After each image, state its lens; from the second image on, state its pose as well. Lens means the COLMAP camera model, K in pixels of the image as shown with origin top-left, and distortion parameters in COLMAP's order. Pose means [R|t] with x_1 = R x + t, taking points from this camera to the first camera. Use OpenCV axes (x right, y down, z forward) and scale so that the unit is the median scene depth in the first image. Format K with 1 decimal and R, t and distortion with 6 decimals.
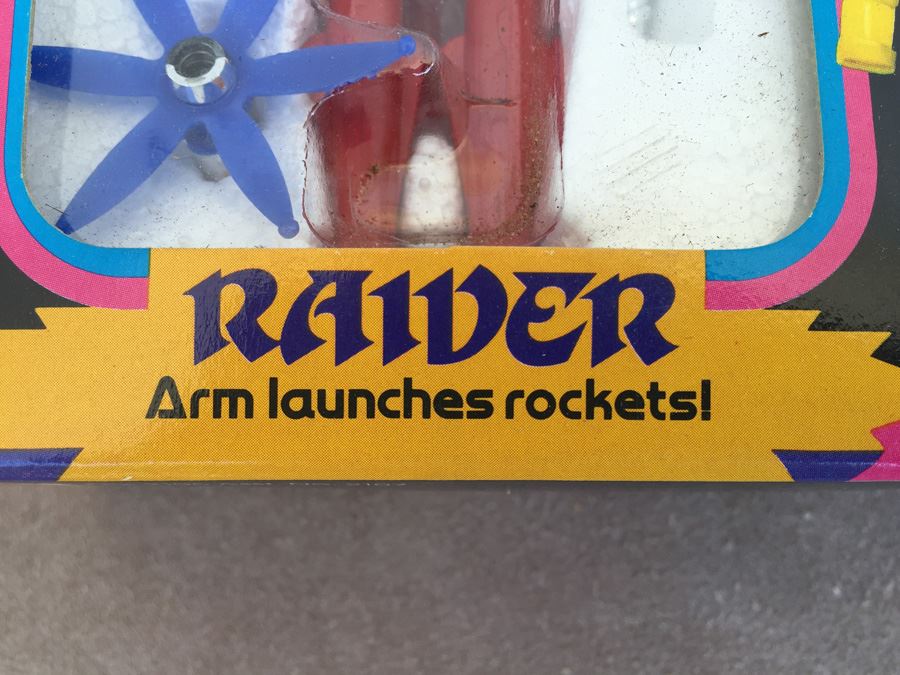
lens RADIAL K [[806.1, 0, 450.0], [0, 806.1, 337.5], [0, 0, 1]] dist [0.070413, -0.134989]
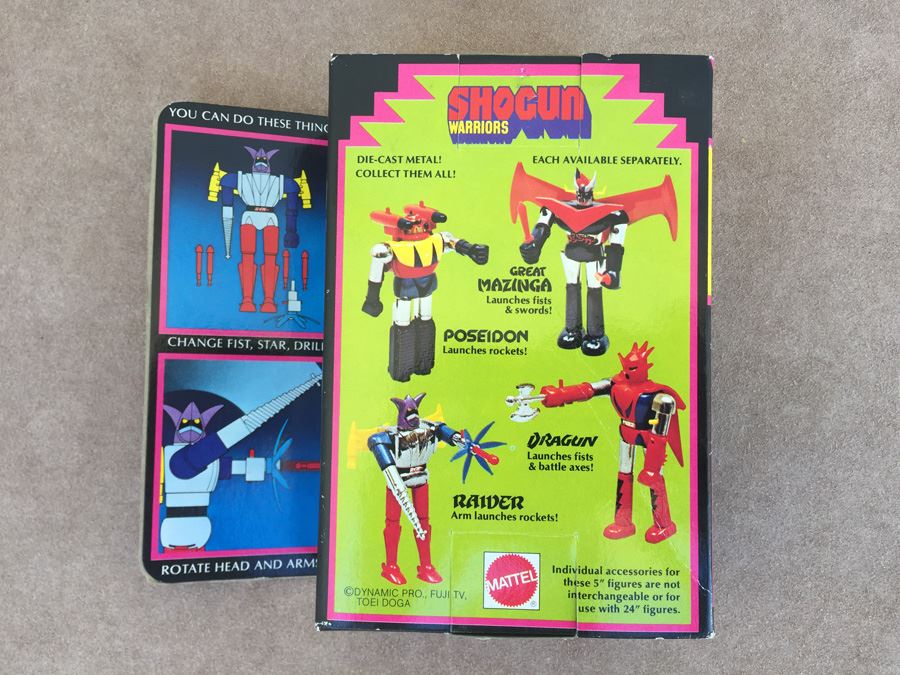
lens RADIAL K [[806.1, 0, 450.0], [0, 806.1, 337.5], [0, 0, 1]] dist [0.070413, -0.134989]
pose [[0.998011, 0.009739, -0.062287, 0.068399], [-0.010959, 0.999754, -0.019268, -1.289912], [0.062084, 0.019912, 0.997872, -5.921442]]
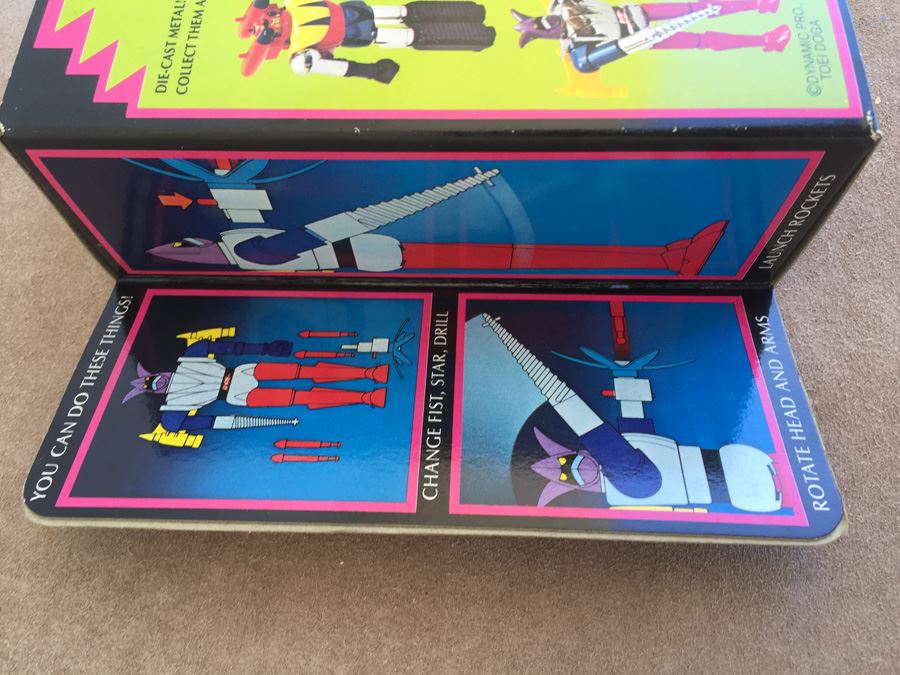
lens RADIAL K [[806.1, 0, 450.0], [0, 806.1, 337.5], [0, 0, 1]] dist [0.070413, -0.134989]
pose [[0.022162, -0.914768, 0.403372, -4.362557], [0.999744, 0.018446, -0.013098, -1.209946], [0.004541, 0.403559, 0.914943, -2.664240]]
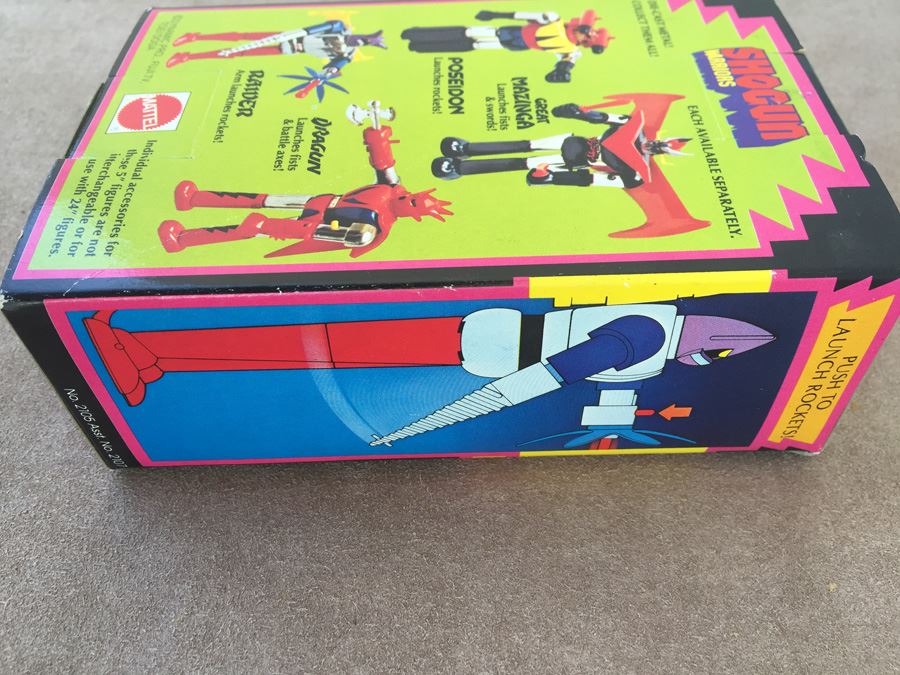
lens RADIAL K [[806.1, 0, 450.0], [0, 806.1, 337.5], [0, 0, 1]] dist [0.070413, -0.134989]
pose [[0.004653, 0.723312, -0.690506, 5.074500], [-0.997922, 0.047734, 0.043278, -1.558148], [0.064264, 0.688870, 0.722031, -1.795377]]
